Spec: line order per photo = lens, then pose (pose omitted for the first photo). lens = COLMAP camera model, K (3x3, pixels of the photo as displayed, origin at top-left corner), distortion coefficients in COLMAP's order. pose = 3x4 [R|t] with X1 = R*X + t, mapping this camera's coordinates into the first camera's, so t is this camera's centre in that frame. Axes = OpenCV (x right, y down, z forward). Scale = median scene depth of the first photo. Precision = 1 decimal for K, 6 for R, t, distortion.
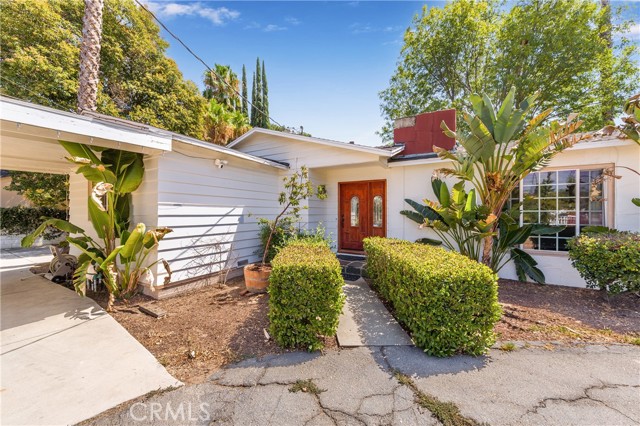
lens RADIAL K [[244.5, 0, 320.0], [0, 244.5, 213.0], [0, 0, 1]] dist [0.000650, 0.000164]
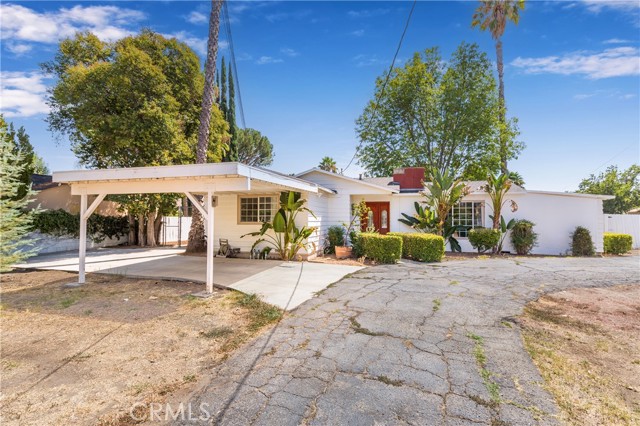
lens RADIAL K [[294.8, 0, 320.0], [0, 294.8, 213.0], [0, 0, 1]] dist [0.003020, 0.000096]
pose [[0.970540, 0.009672, 0.240746, -0.932903], [-0.005139, 0.999798, -0.019452, -0.010304], [-0.240885, 0.017642, 0.970393, -1.233318]]
